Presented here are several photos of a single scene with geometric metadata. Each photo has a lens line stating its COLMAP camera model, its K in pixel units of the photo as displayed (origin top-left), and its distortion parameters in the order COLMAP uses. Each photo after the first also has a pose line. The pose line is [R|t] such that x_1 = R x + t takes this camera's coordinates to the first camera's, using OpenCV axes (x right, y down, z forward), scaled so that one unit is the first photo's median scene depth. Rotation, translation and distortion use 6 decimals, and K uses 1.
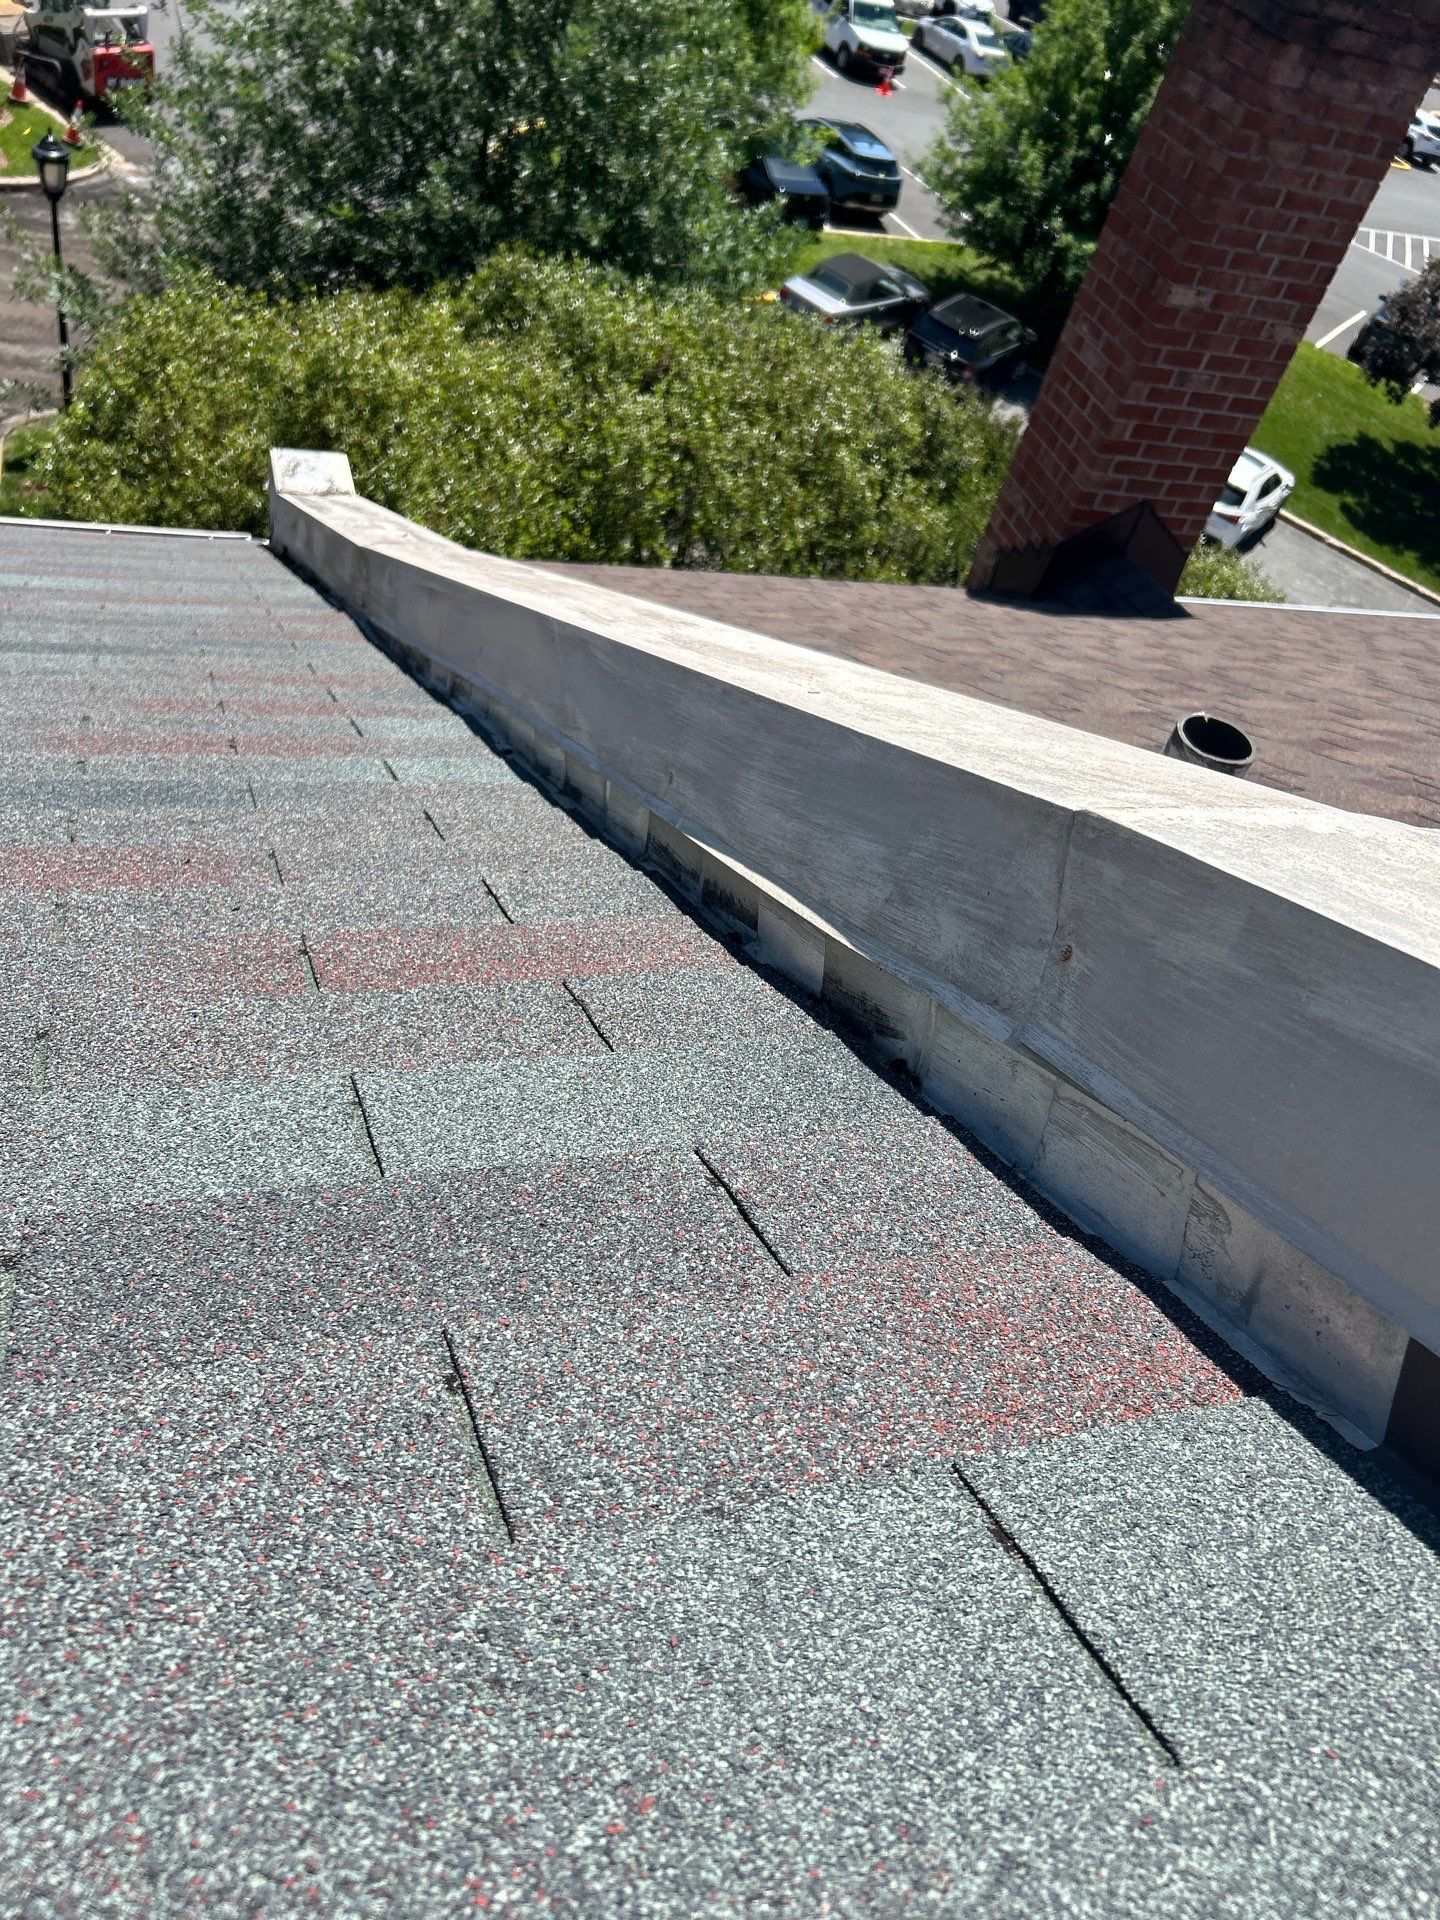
lens RADIAL K [[1479.5, 0, 699.4], [0, 1479.5, 970.6], [0, 0, 1]] dist [0.040234, -0.048837]
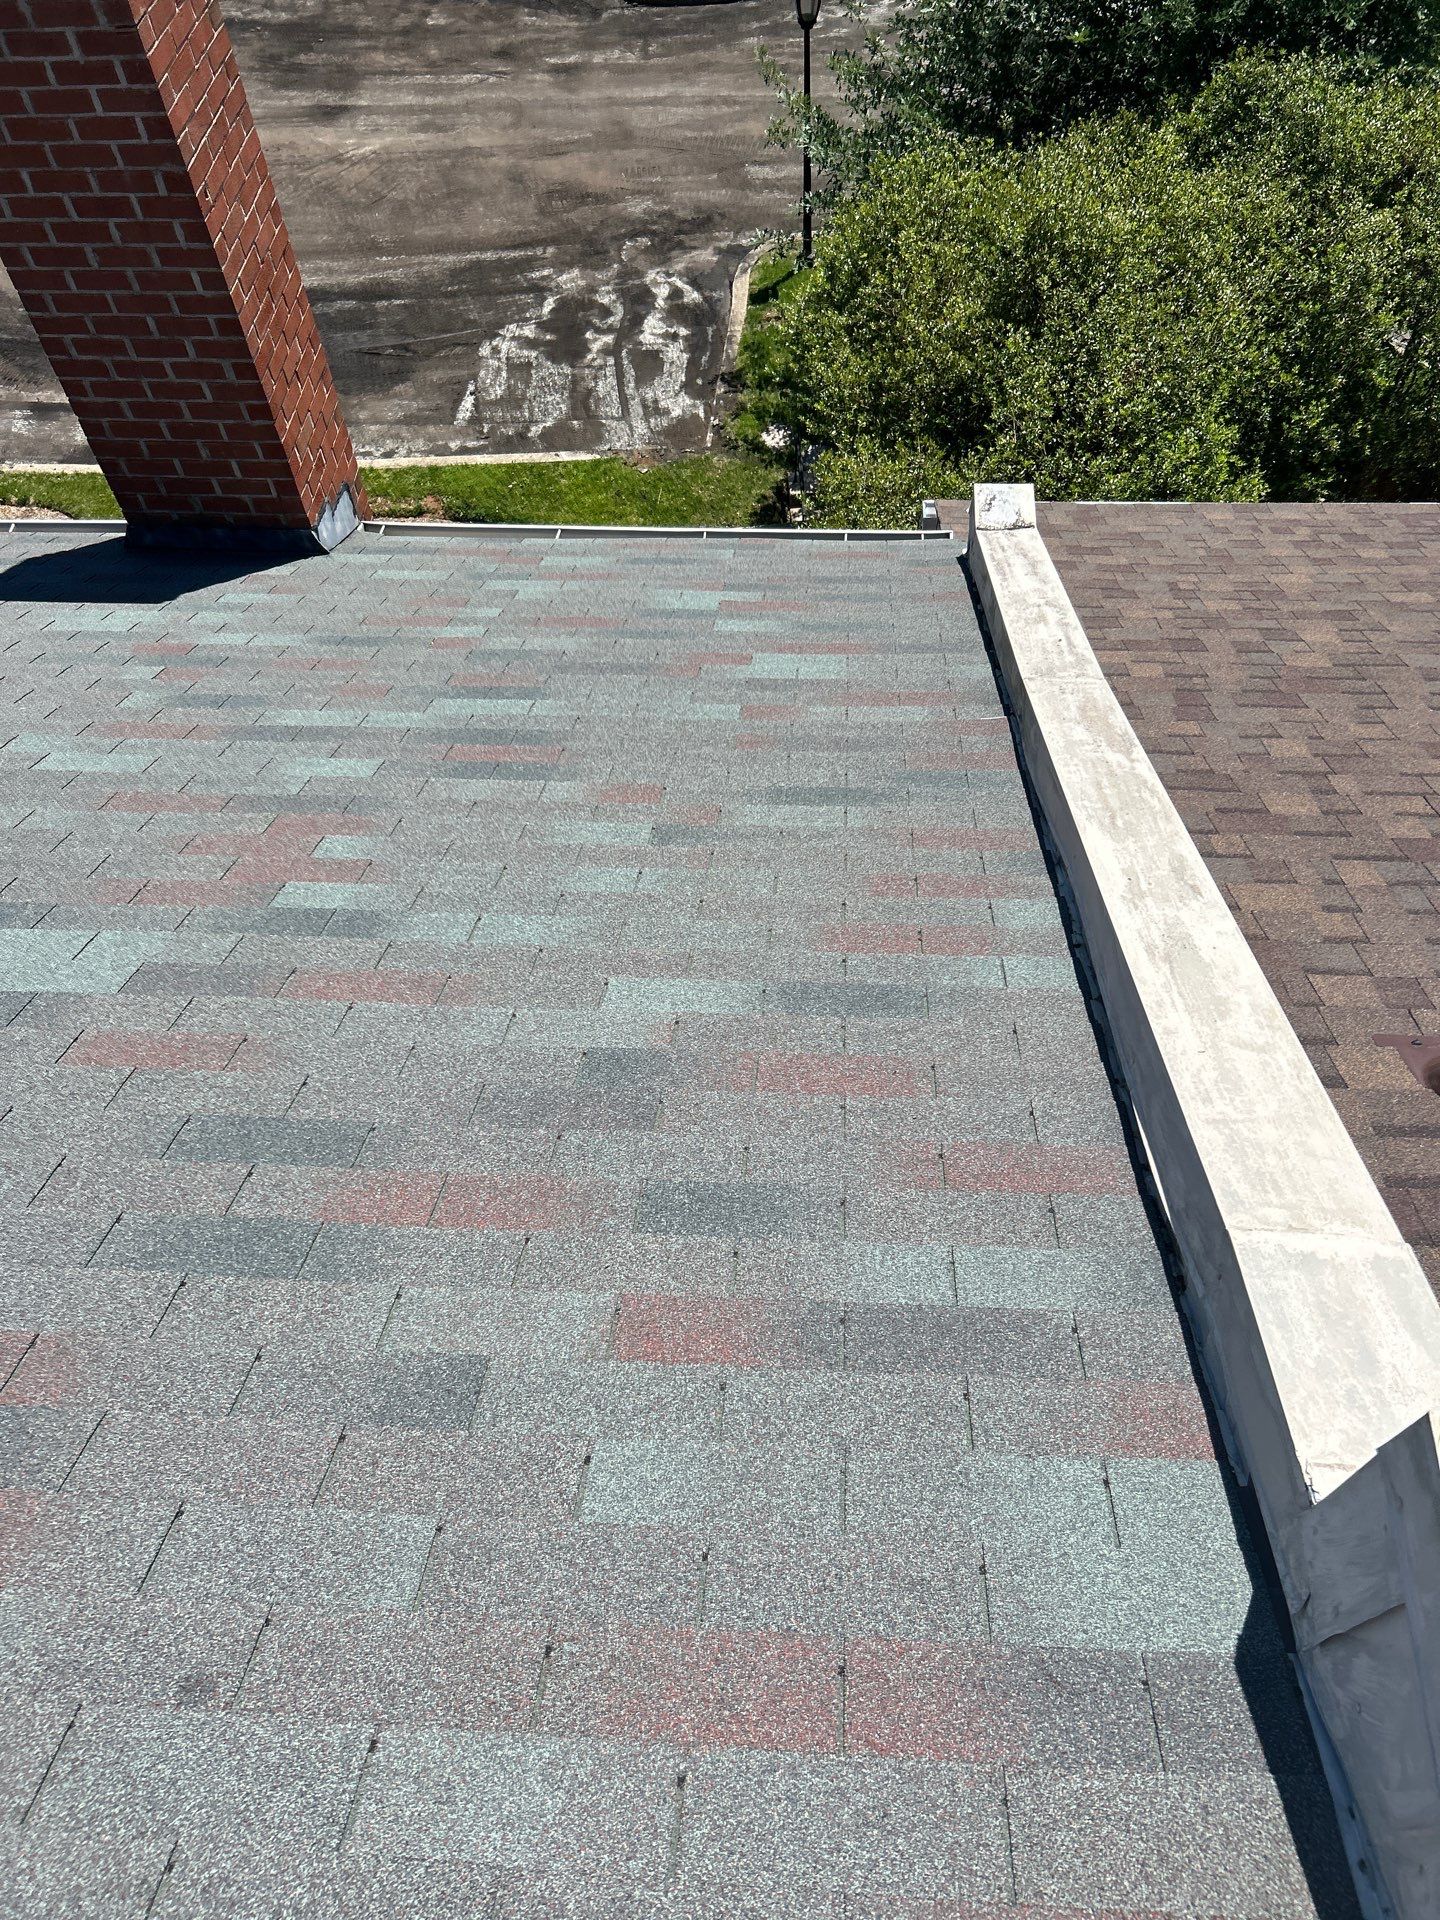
lens RADIAL K [[1479.5, 0, 699.4], [0, 1479.5, 970.6], [0, 0, 1]] dist [0.040234, -0.048837]
pose [[0.901089, 0.115587, -0.417945, 0.073271], [-0.047900, 0.984453, 0.168990, -0.151556], [0.430980, -0.132255, 0.892617, -0.267760]]
